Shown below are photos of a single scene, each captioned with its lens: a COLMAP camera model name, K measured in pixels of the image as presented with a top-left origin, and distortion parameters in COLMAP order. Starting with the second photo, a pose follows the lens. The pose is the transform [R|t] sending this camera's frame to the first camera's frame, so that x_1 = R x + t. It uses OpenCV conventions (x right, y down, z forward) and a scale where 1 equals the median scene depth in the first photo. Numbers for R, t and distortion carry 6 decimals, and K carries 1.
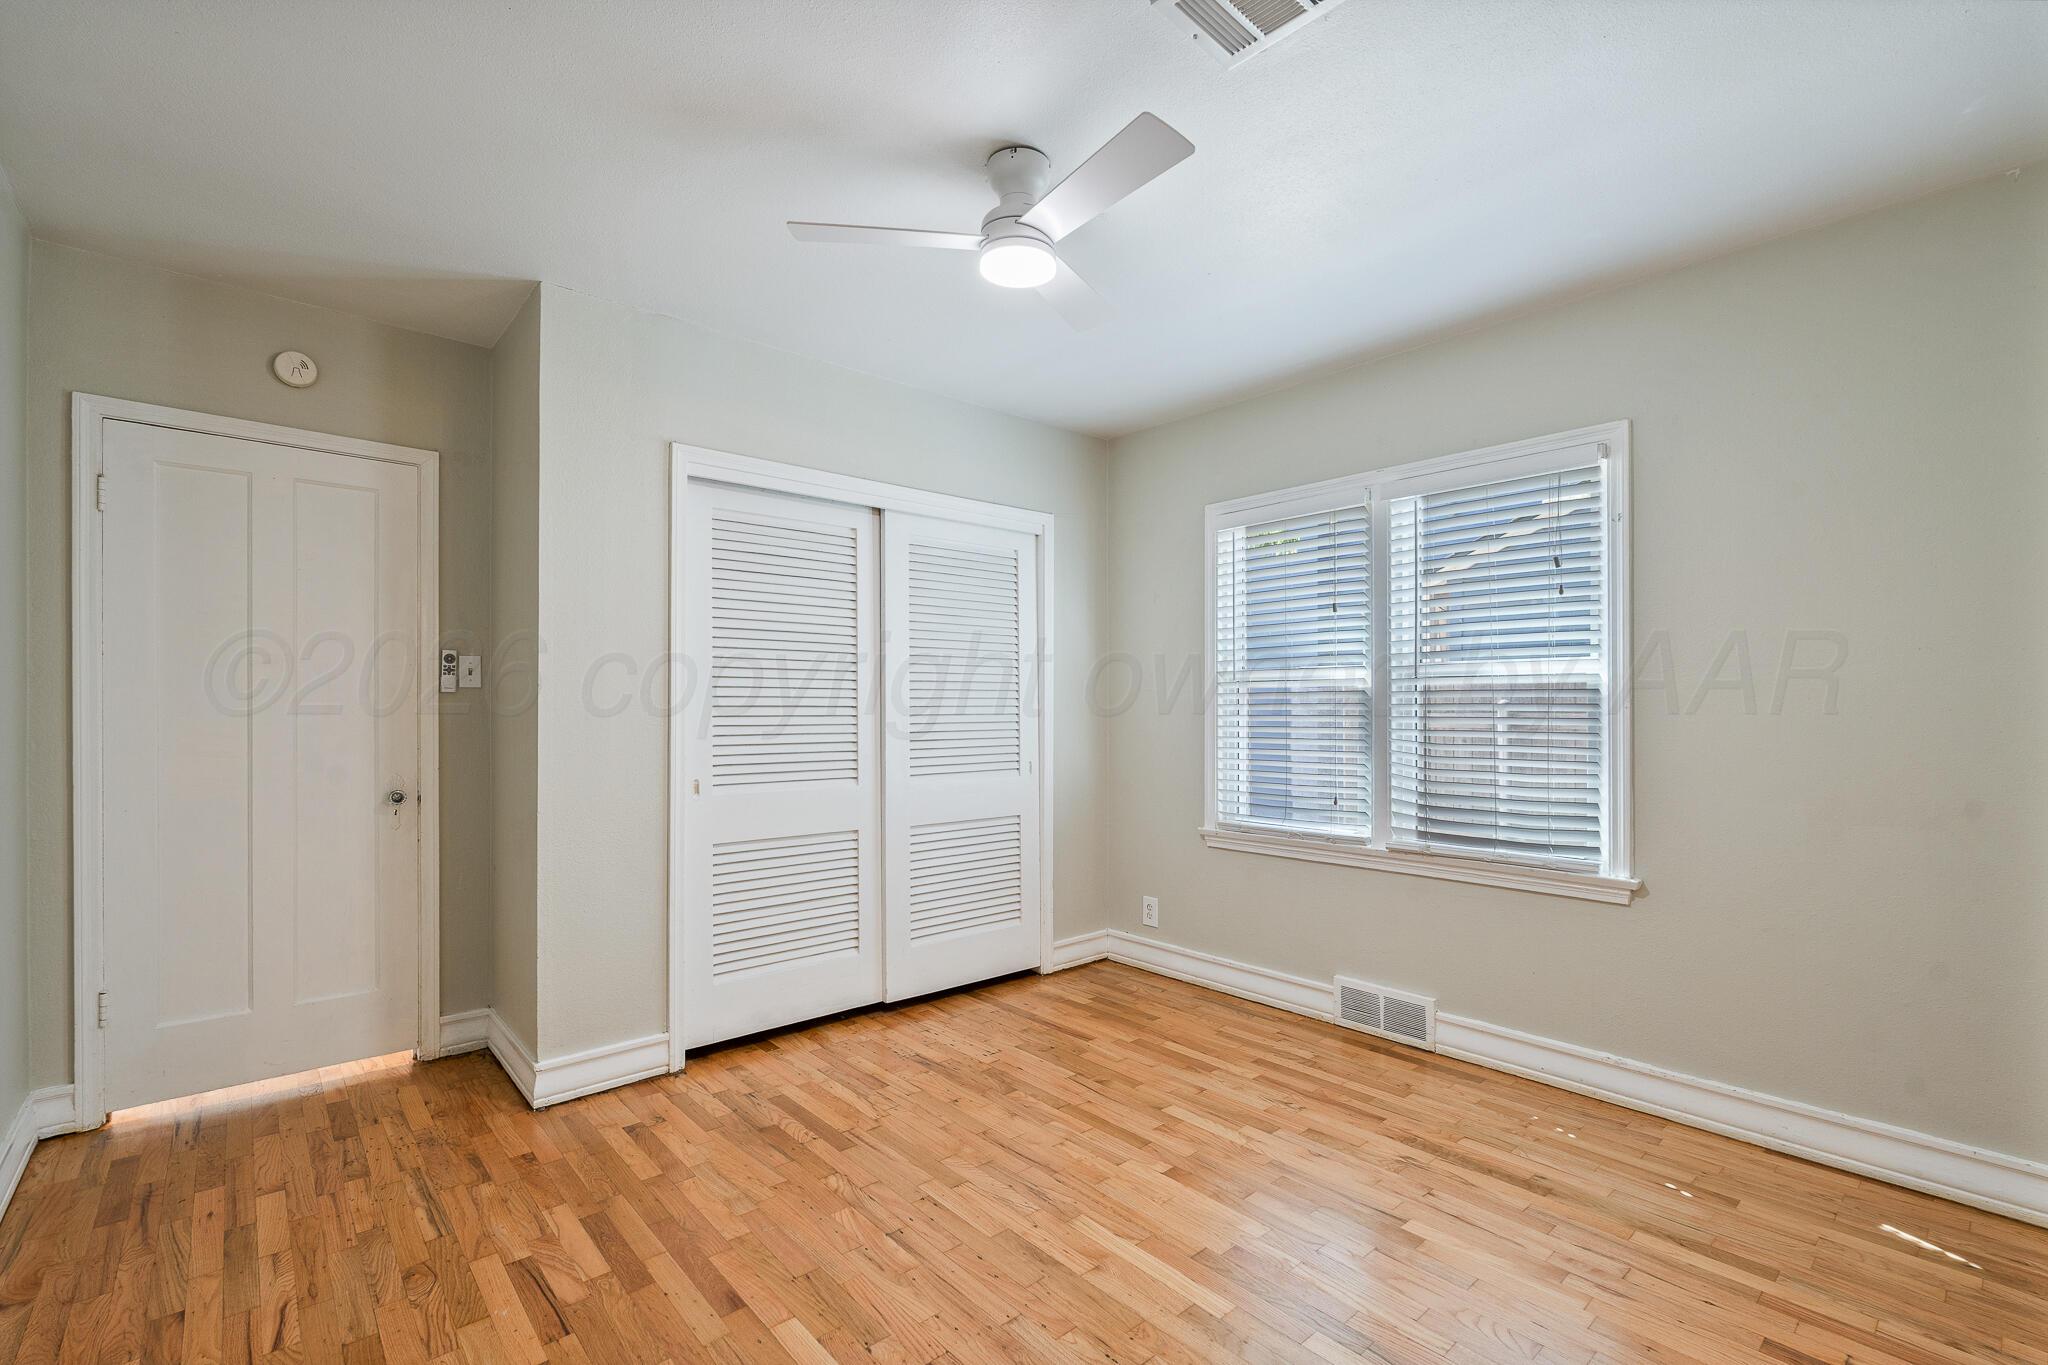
lens RADIAL K [[899.7, 0, 1026.8], [0, 899.7, 696.0], [0, 0, 1]] dist [-0.005719, 0.000129]
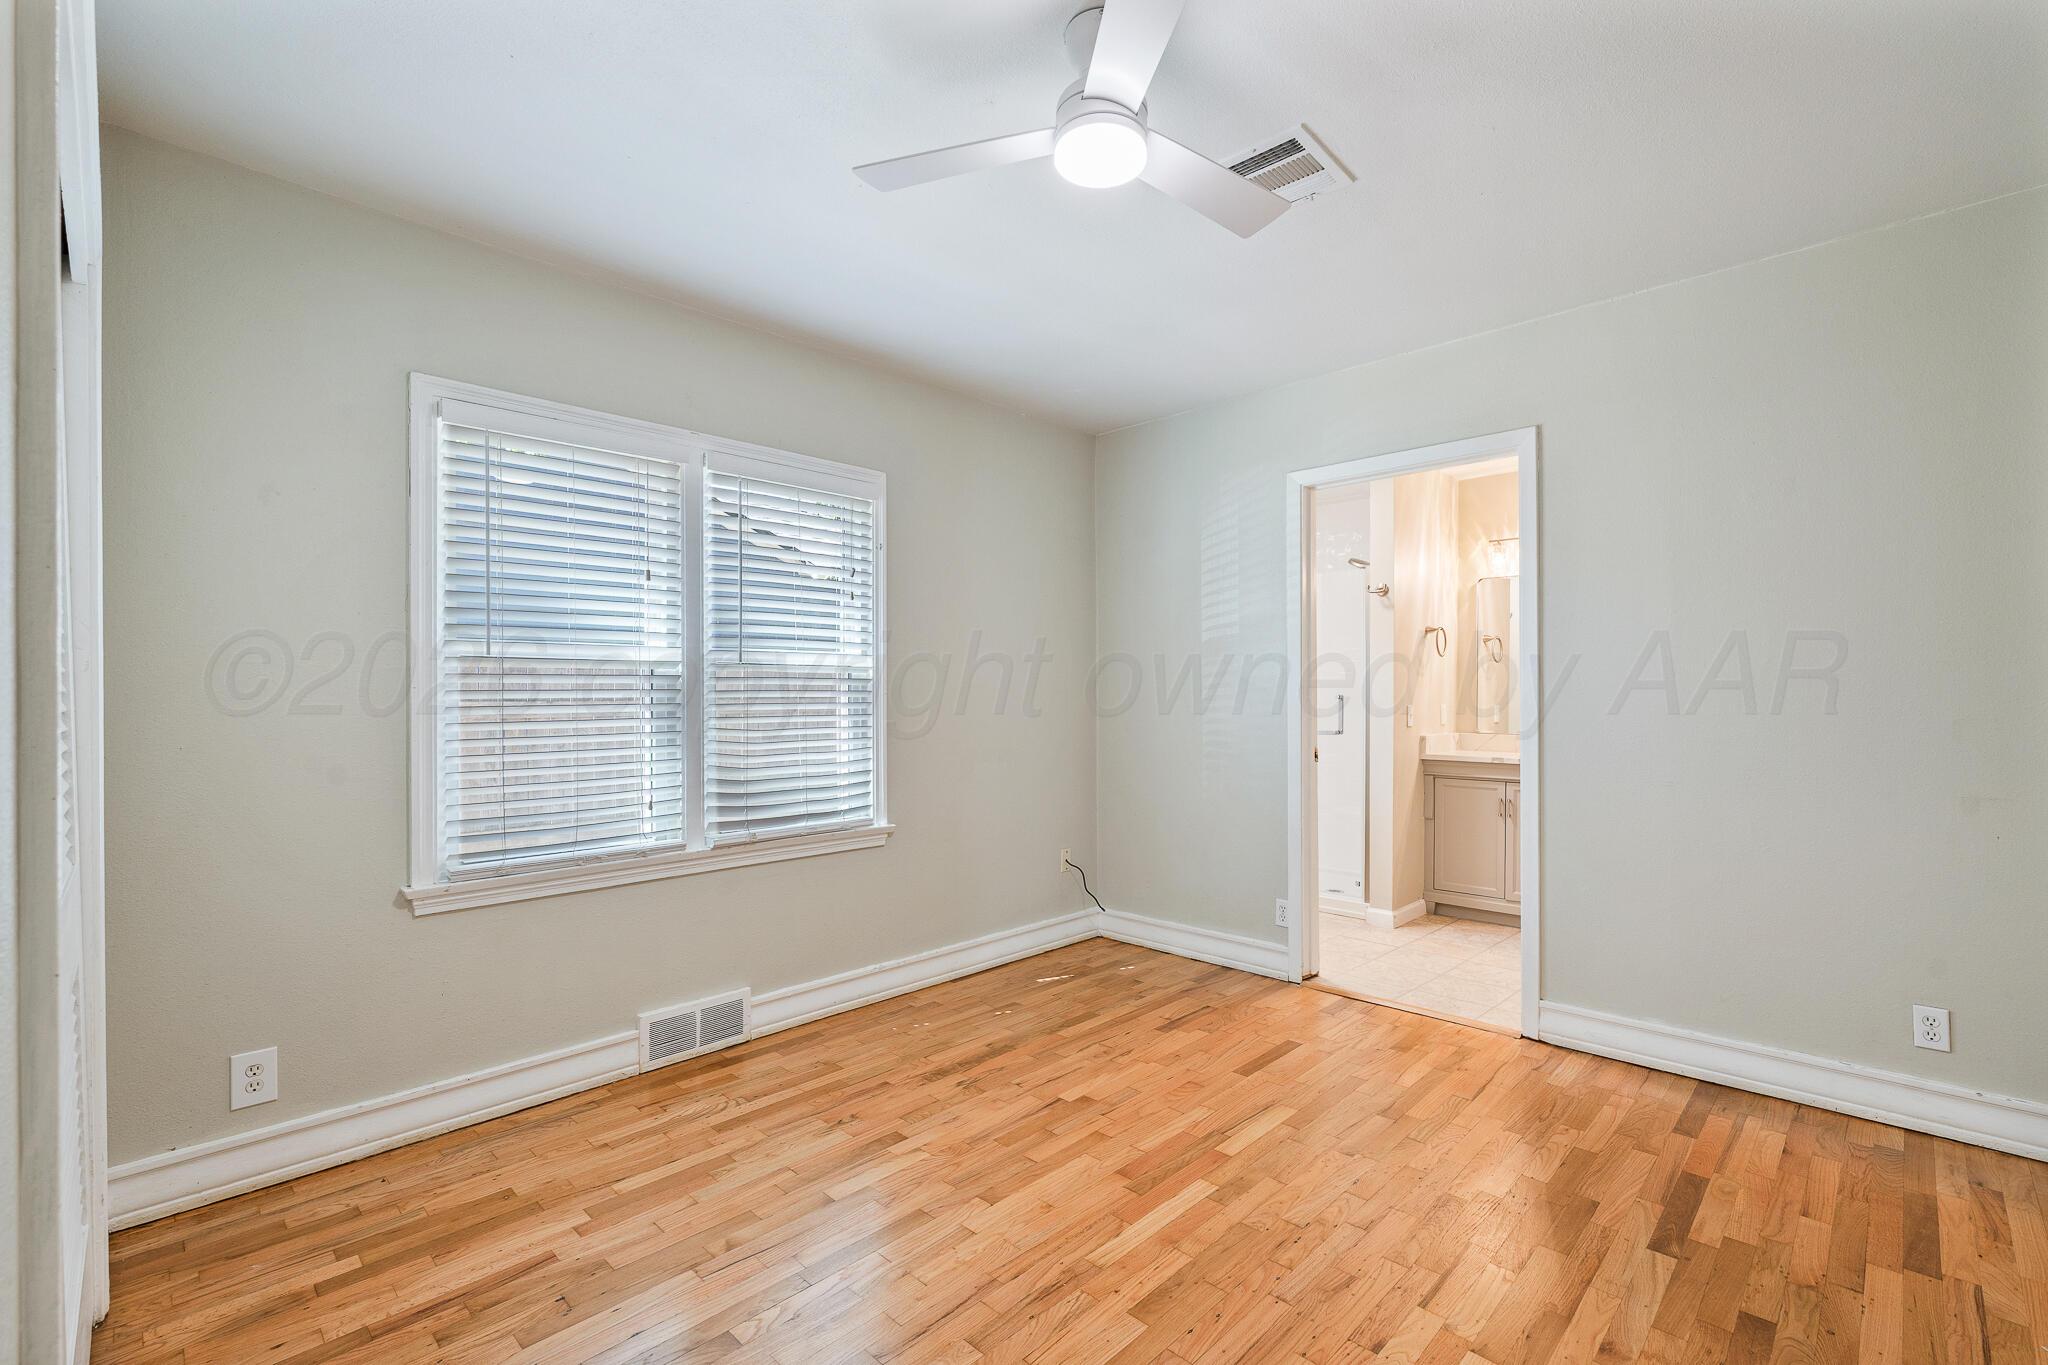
lens RADIAL K [[899.7, 0, 1031.0], [0, 899.7, 689.3], [0, 0, 1]] dist [-0.005719, 0.000129]
pose [[-0.077138, 0.006750, 0.996998, -0.574124], [-0.008205, 0.999939, -0.007404, 0.012653], [-0.996987, -0.008752, -0.077078, 0.780808]]
